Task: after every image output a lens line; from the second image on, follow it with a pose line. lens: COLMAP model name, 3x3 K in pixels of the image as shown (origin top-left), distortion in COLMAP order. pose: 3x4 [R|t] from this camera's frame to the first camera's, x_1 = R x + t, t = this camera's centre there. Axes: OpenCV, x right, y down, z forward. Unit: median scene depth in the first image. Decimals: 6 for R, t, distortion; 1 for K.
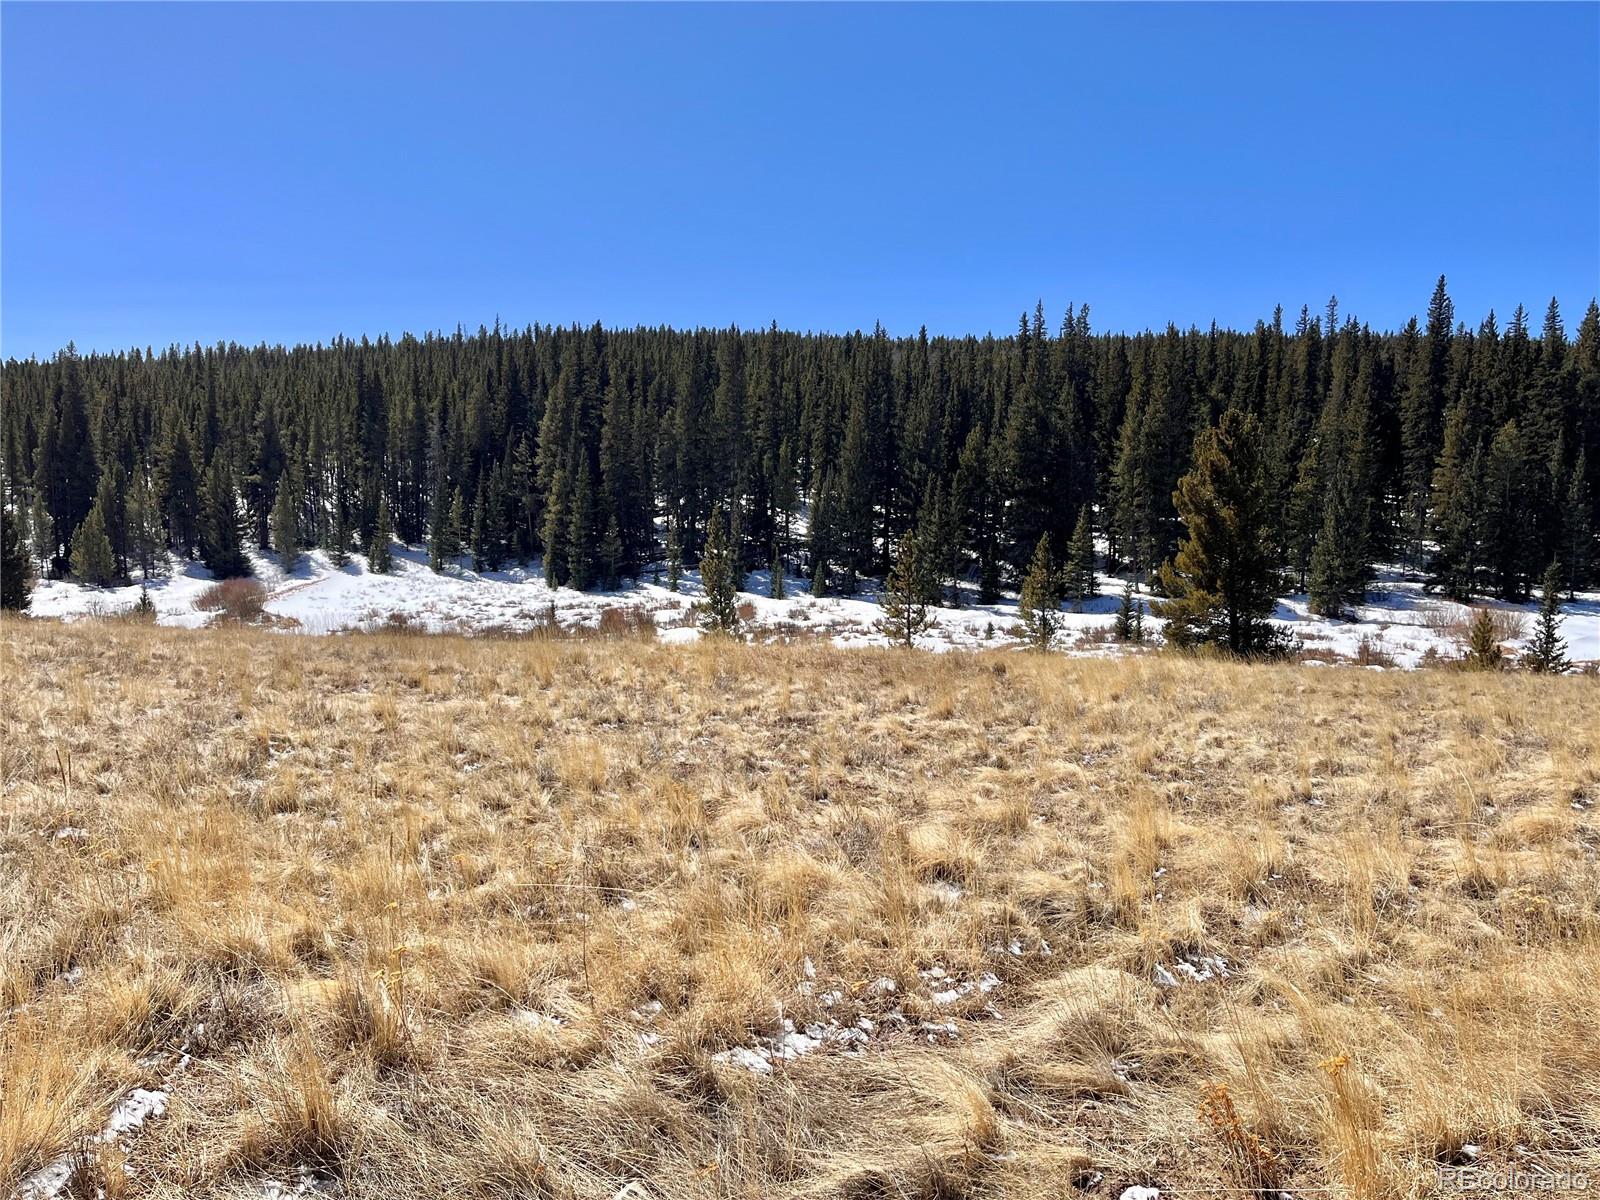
lens RADIAL K [[1200.2, 0, 802.1], [0, 1200.2, 608.8], [0, 0, 1]] dist [0.050550, -0.056334]
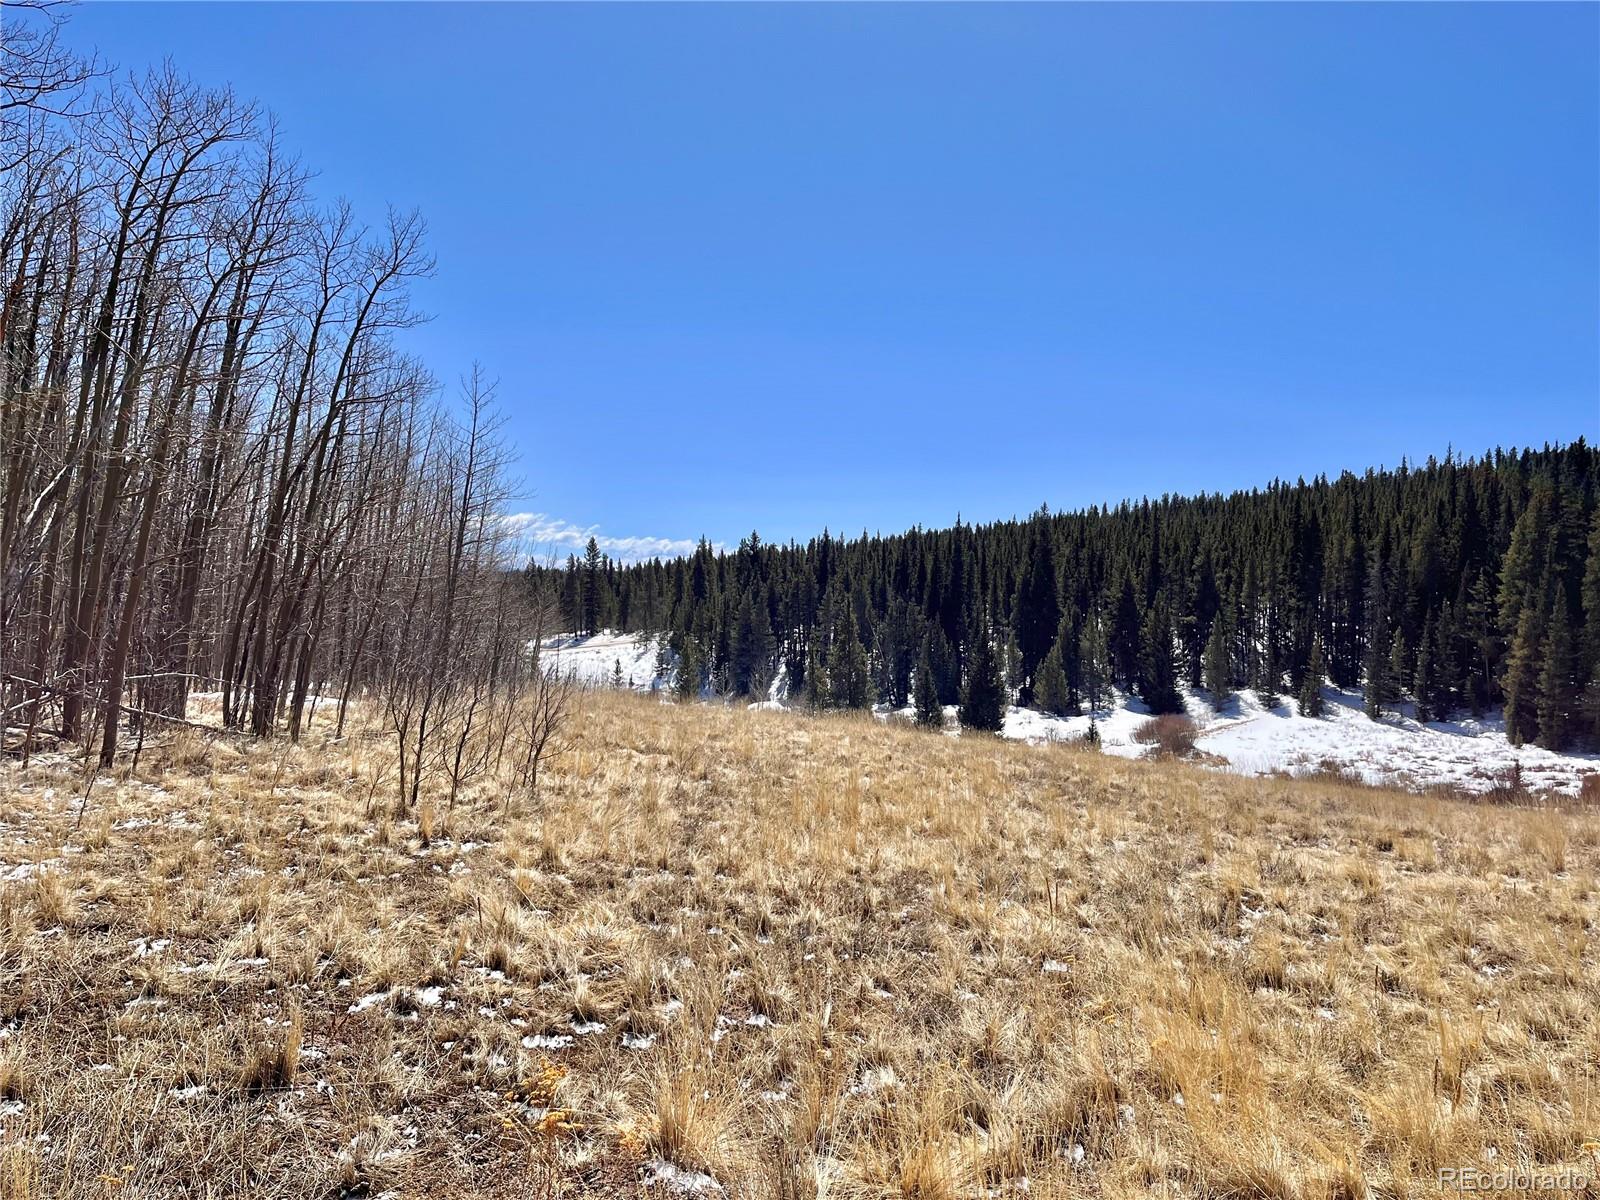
lens RADIAL K [[1200.2, 0, 802.1], [0, 1200.2, 608.8], [0, 0, 1]] dist [0.050550, -0.056334]
pose [[0.743818, -0.005812, -0.668357, -0.006407], [-0.072111, 0.993427, -0.088892, -0.000043], [0.664481, 0.114315, 0.738510, 0.006932]]
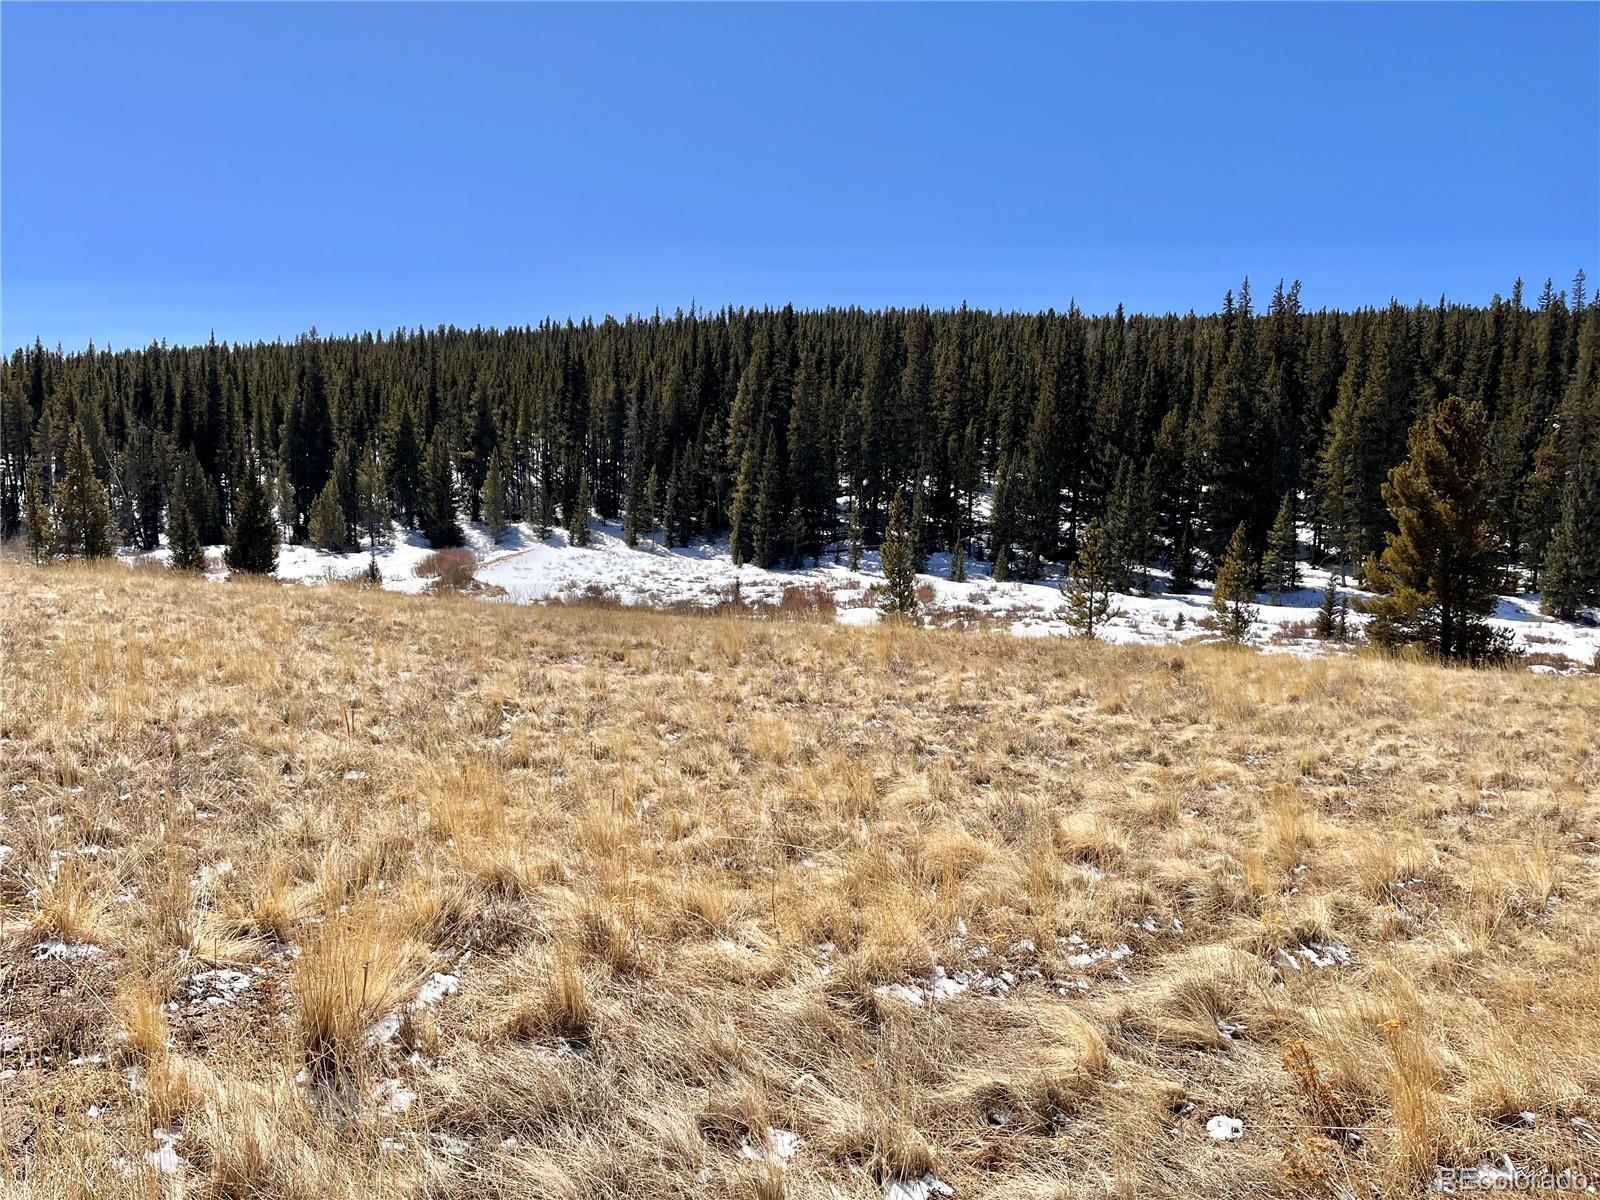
lens RADIAL K [[1198.4, 0, 788.3], [0, 1198.4, 599.8], [0, 0, 1]] dist [0.071591, -0.098187]
pose [[0.986523, 0.031557, -0.160548, 0.000815], [-0.030001, 0.999477, 0.012106, -0.001141], [0.160846, -0.007126, 0.986954, -0.007556]]
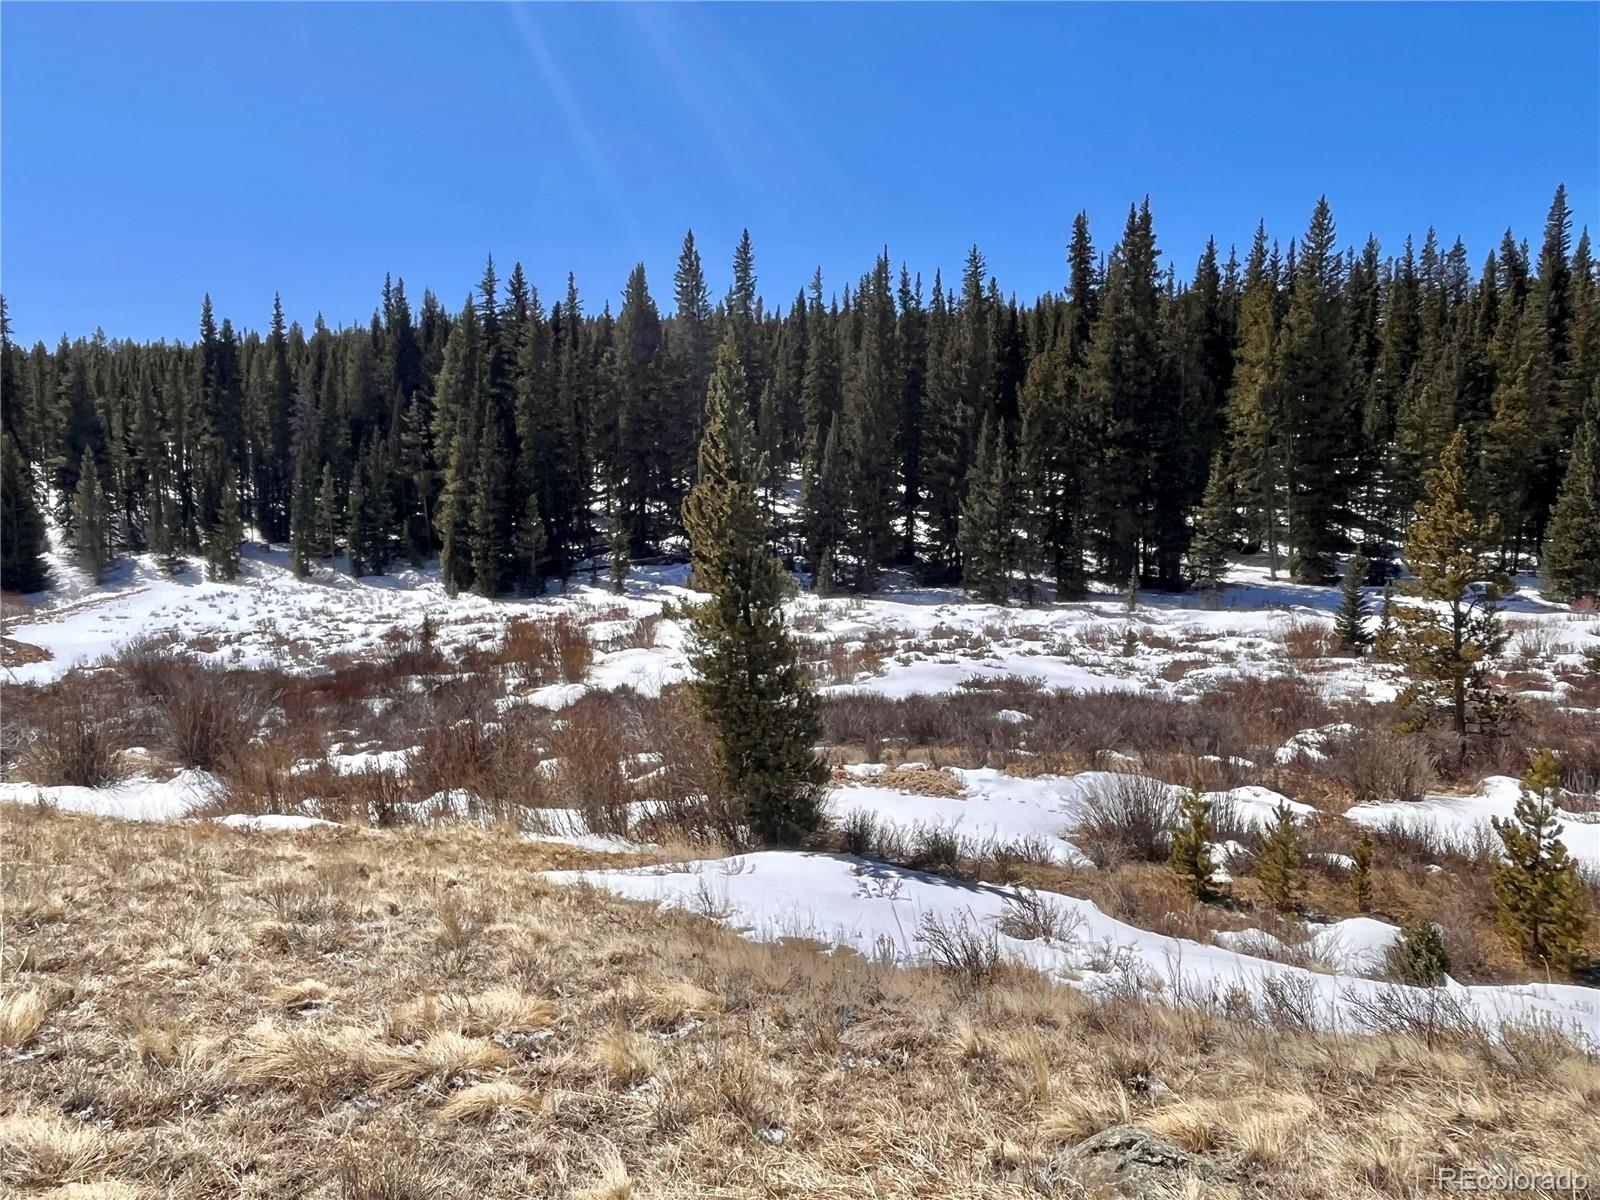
lens RADIAL K [[1183.8, 0, 808.8], [0, 1183.8, 589.7], [0, 0, 1]] dist [-0.002382, -0.002819]
pose [[0.998340, -0.025142, 0.051812, -0.029784], [0.026176, 0.999470, -0.019374, -0.000878], [-0.051298, 0.020698, 0.998469, 0.285141]]
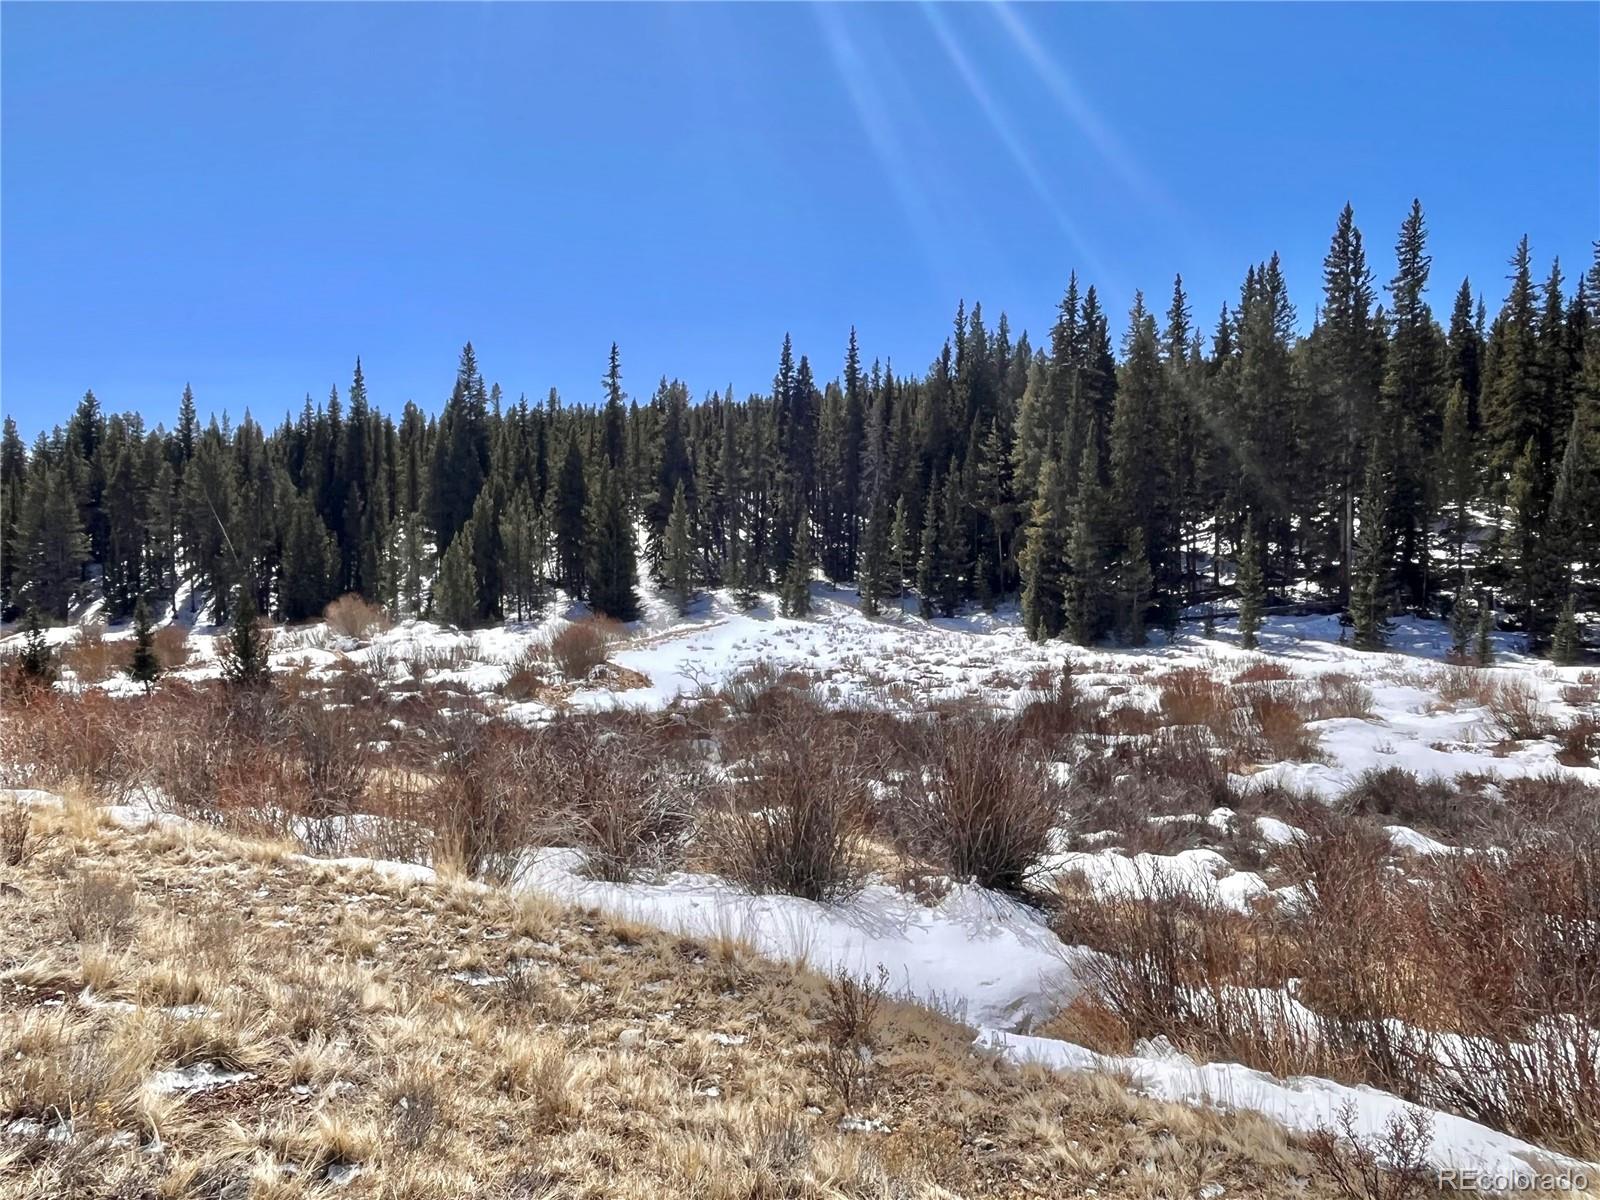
lens RADIAL K [[1183.8, 0, 808.8], [0, 1183.8, 589.7], [0, 0, 1]] dist [-0.002382, -0.002819]
pose [[0.935874, 0.004366, -0.352306, -0.104331], [-0.031141, 0.997035, -0.070367, 0.003769], [0.350955, 0.076826, 0.933236, 0.385537]]
